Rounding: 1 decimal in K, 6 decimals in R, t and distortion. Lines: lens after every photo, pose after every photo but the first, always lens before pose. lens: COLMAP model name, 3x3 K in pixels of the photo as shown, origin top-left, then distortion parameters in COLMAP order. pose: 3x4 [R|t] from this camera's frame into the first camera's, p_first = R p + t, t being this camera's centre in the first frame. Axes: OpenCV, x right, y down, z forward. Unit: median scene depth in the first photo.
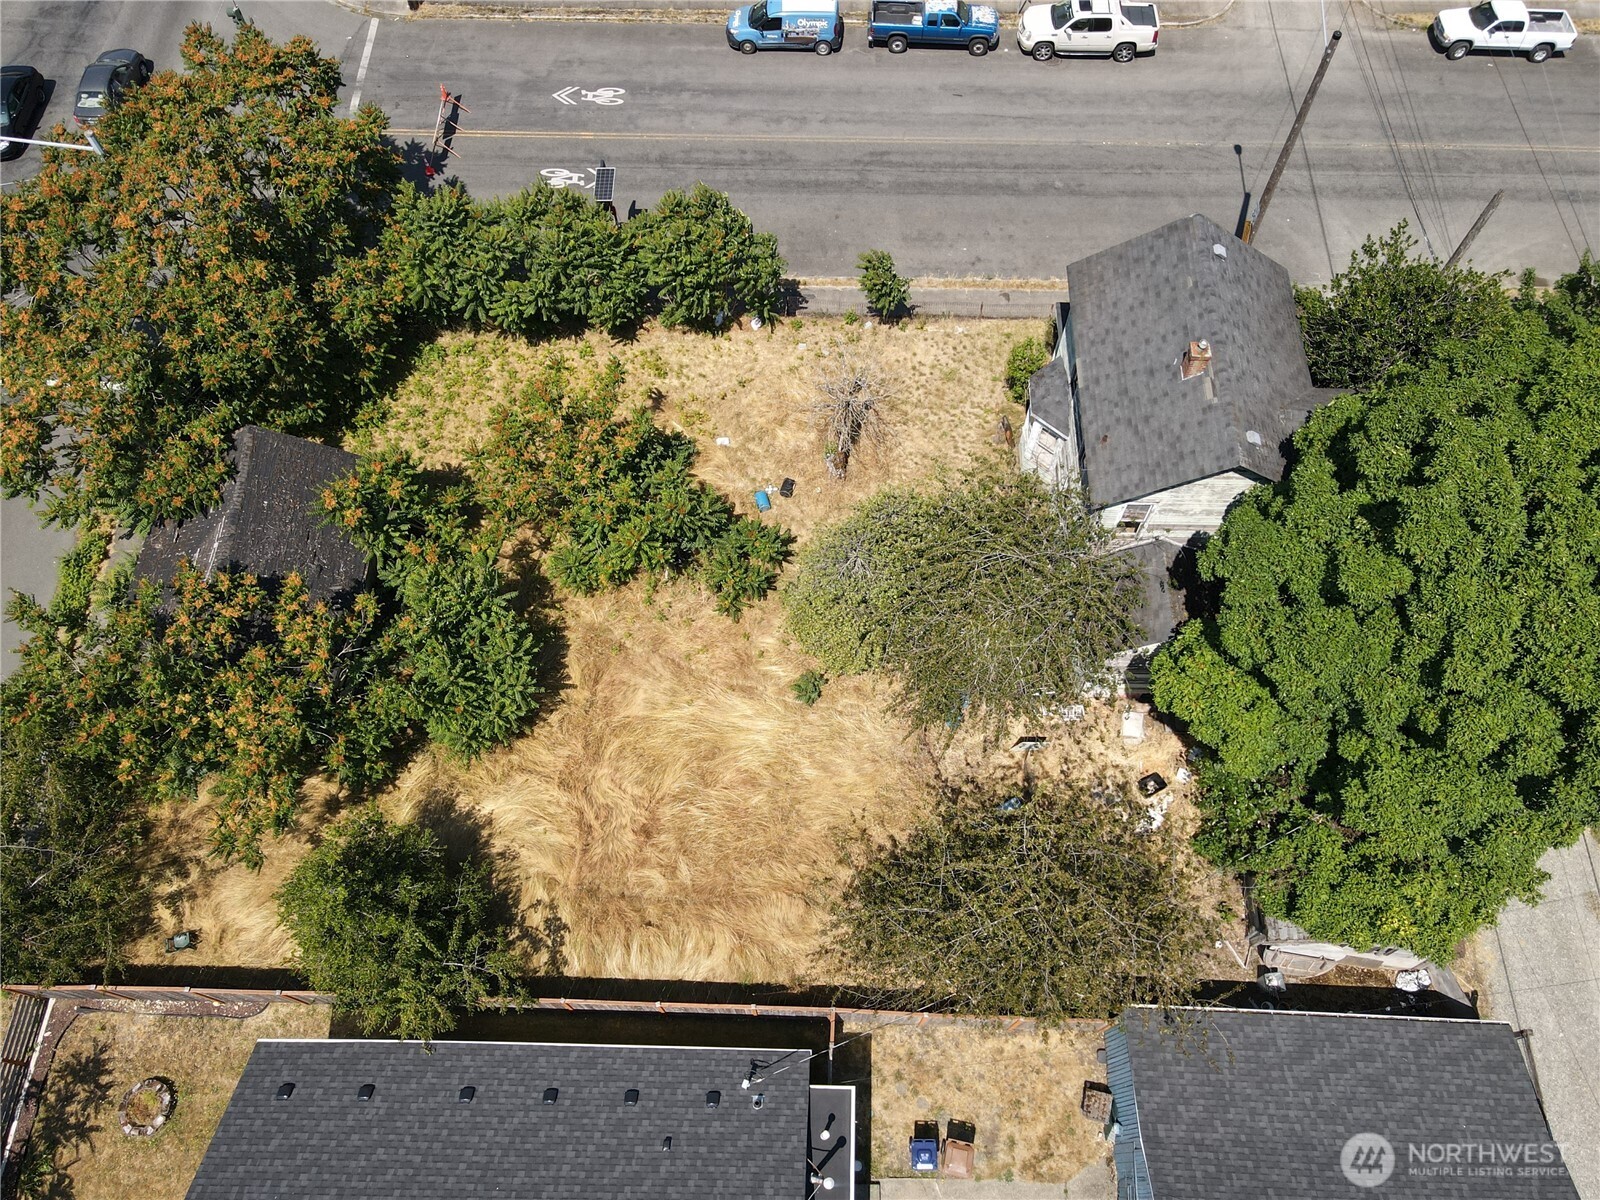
lens RADIAL K [[1172.4, 0, 809.5], [0, 1172.4, 598.5], [0, 0, 1]] dist [0.019741, -0.004556]
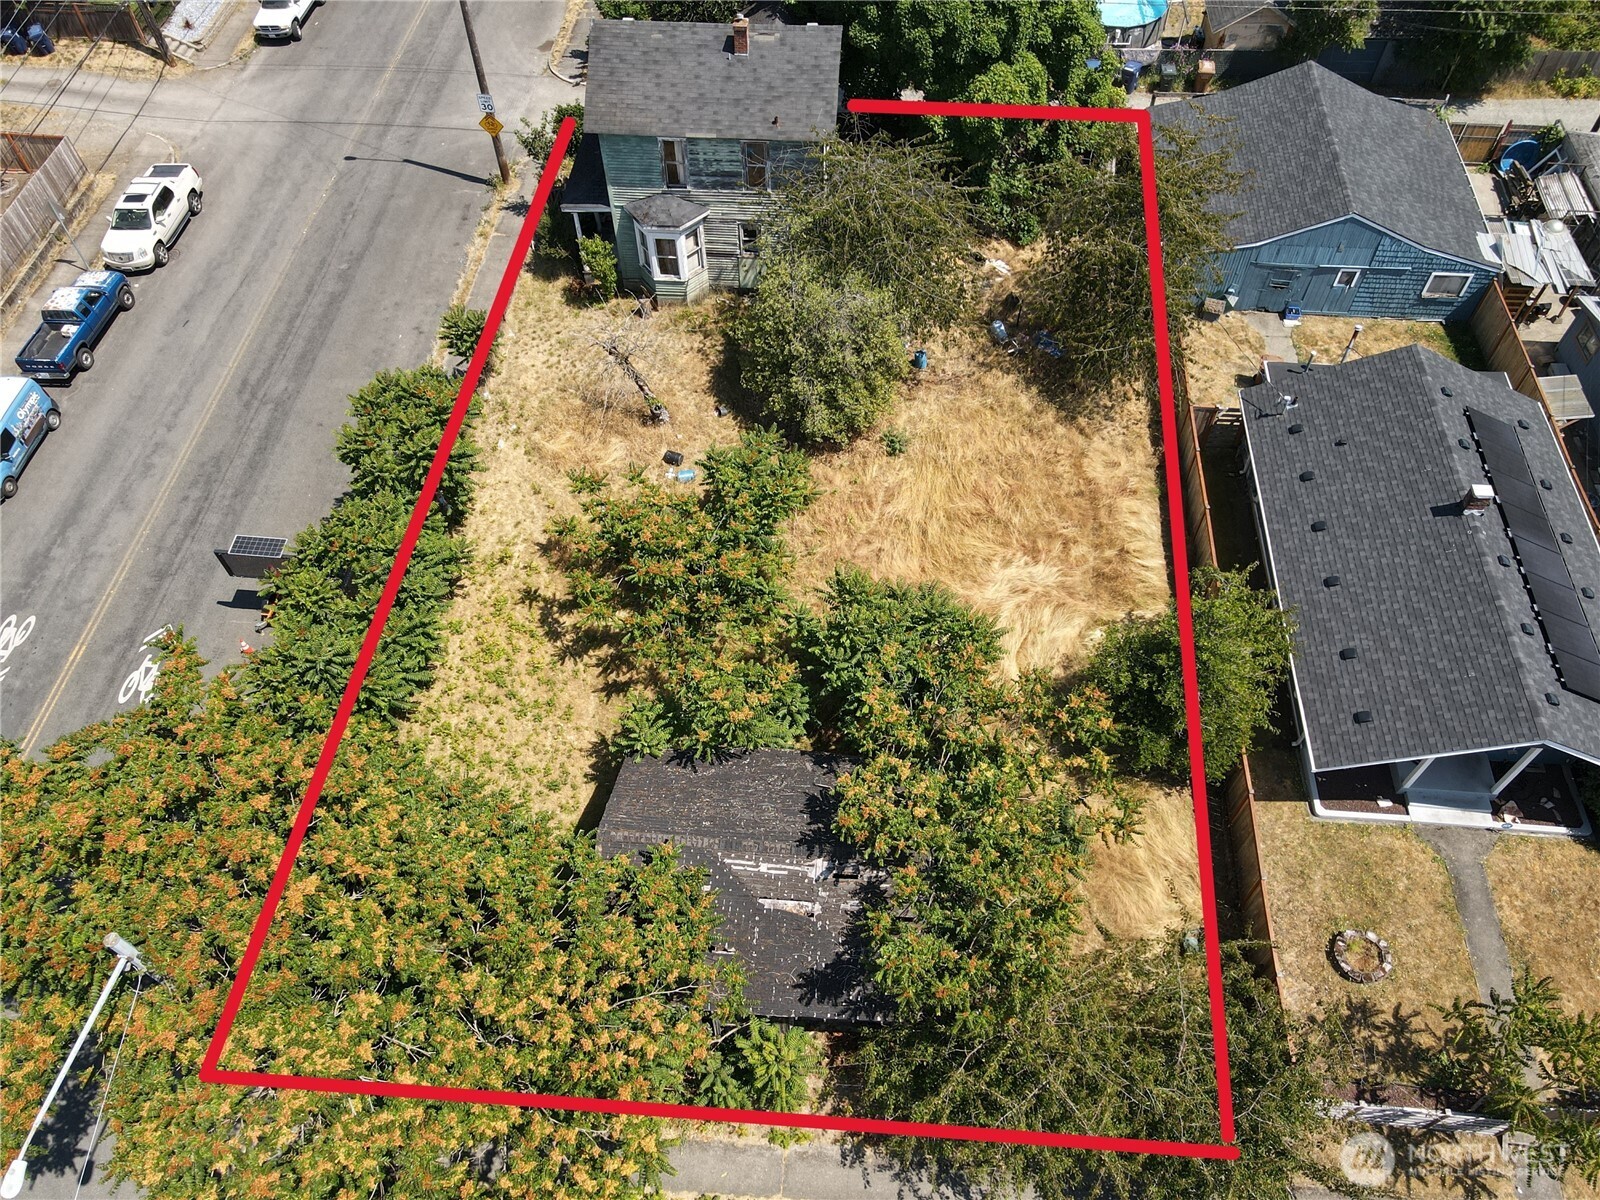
lens RADIAL K [[1172.4, 0, 799.3], [0, 1172.4, 599.7], [0, 0, 1]] dist [0.019741, -0.004556]
pose [[0.059143, -0.801869, 0.594566, -0.694993], [0.892889, 0.308825, 0.327683, -0.286323], [-0.446376, 0.511501, 0.734245, 0.265916]]
